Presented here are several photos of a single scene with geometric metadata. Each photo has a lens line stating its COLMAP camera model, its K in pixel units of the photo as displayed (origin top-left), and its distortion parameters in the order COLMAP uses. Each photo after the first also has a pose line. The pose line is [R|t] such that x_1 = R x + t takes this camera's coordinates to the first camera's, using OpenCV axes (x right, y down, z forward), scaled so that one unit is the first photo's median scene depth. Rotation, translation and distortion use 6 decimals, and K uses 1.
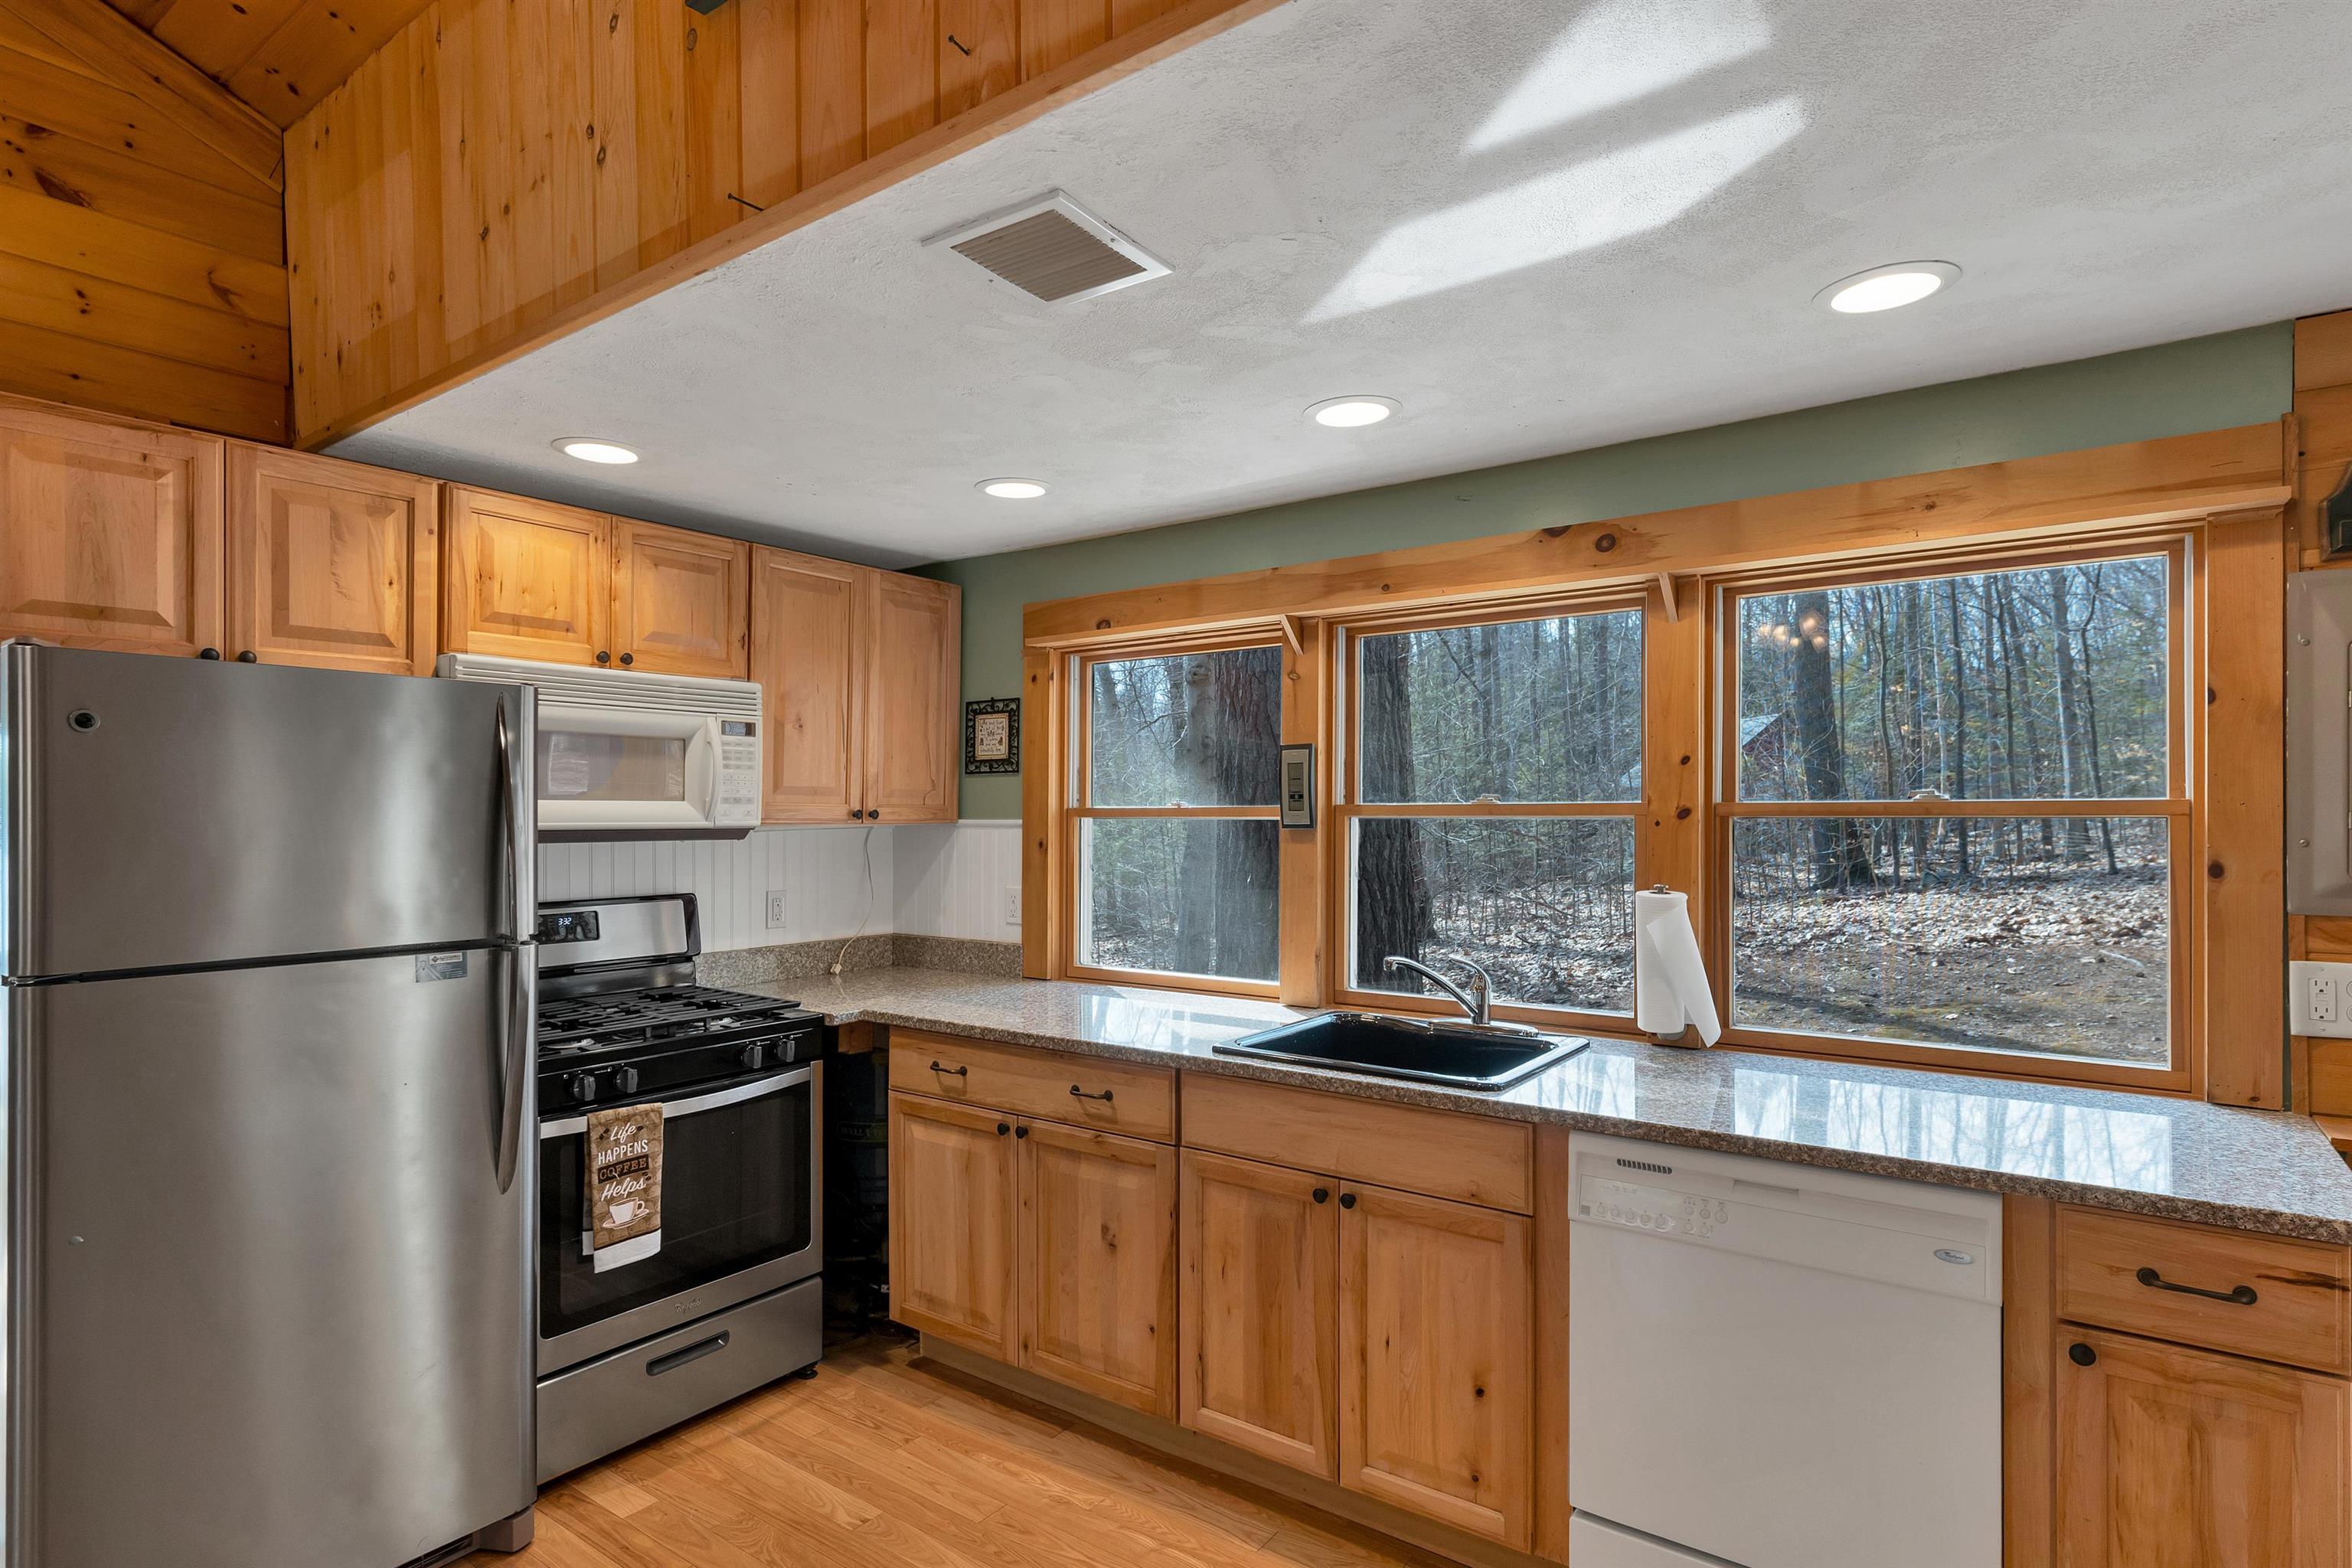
lens RADIAL K [[1197.0, 0, 1186.1], [0, 1197.0, 807.8], [0, 0, 1]] dist [-0.000971, -0.000088]
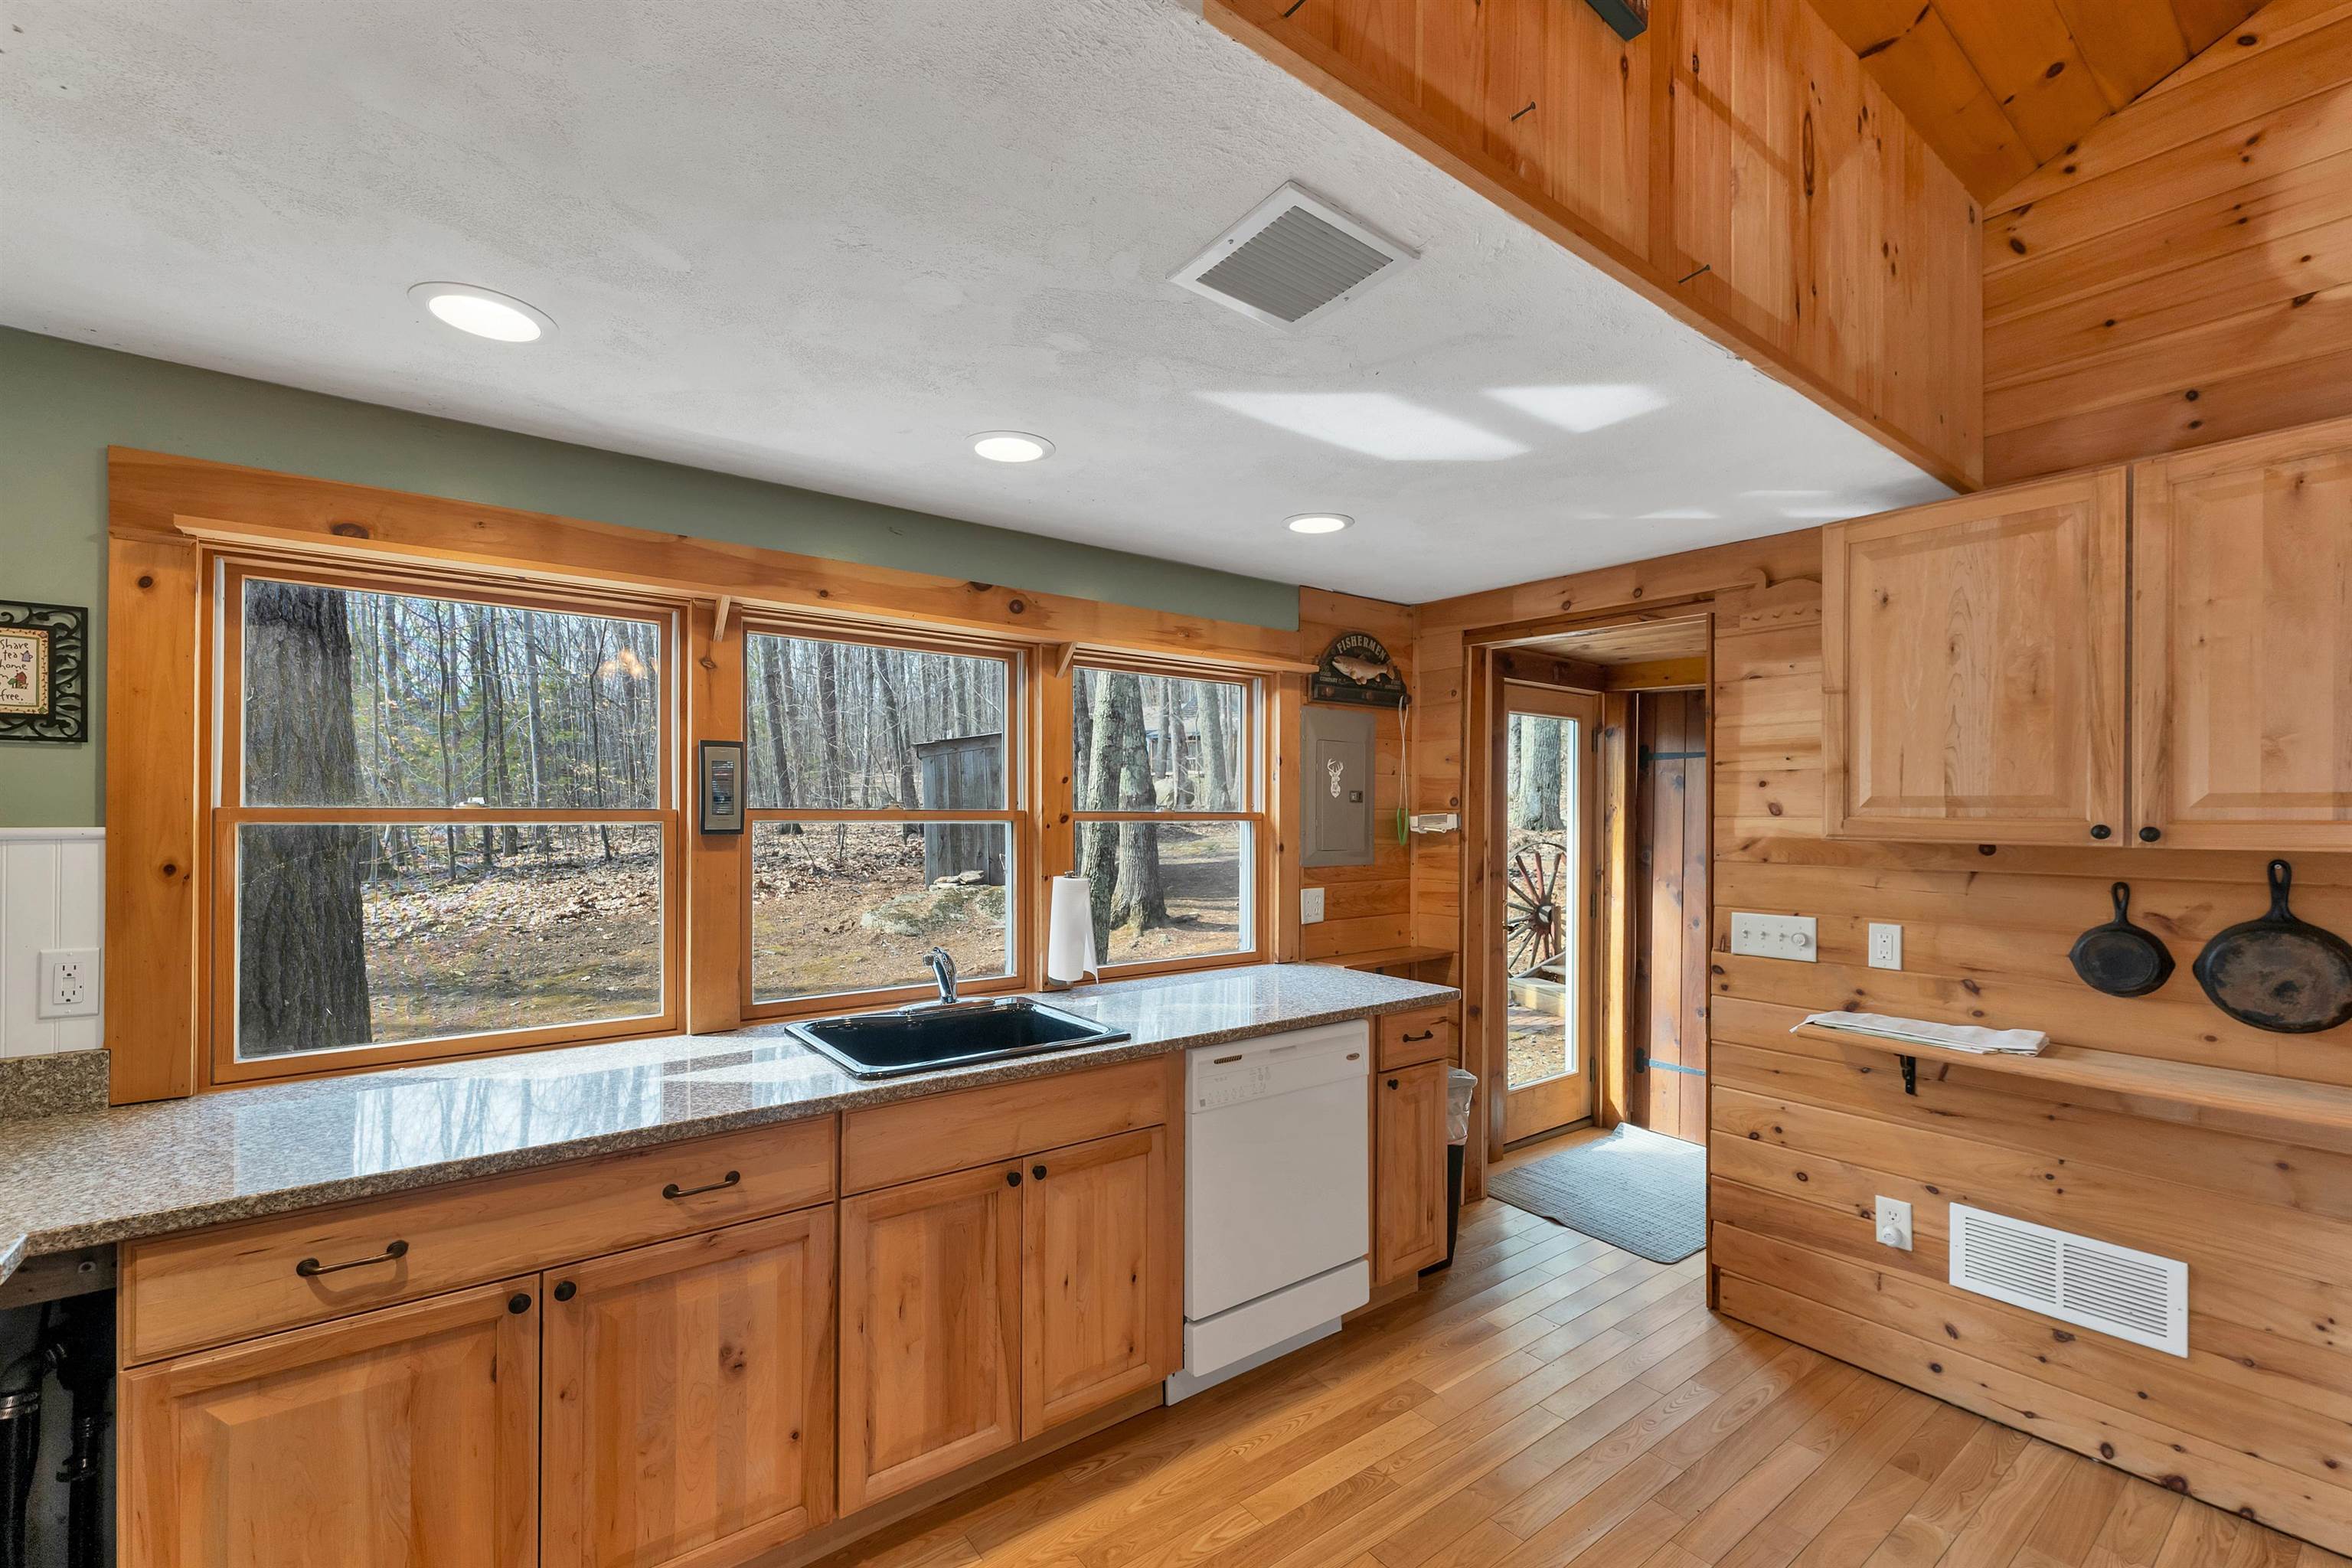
lens RADIAL K [[976.0, 0, 1138.5], [0, 976.0, 816.4], [0, 0, 1]] dist [0.004552, -0.000104]
pose [[0.304446, 0.002453, 0.952526, -0.596477], [-0.008841, 0.999961, 0.000251, 0.000645], [-0.952488, -0.008498, 0.304456, 0.555624]]
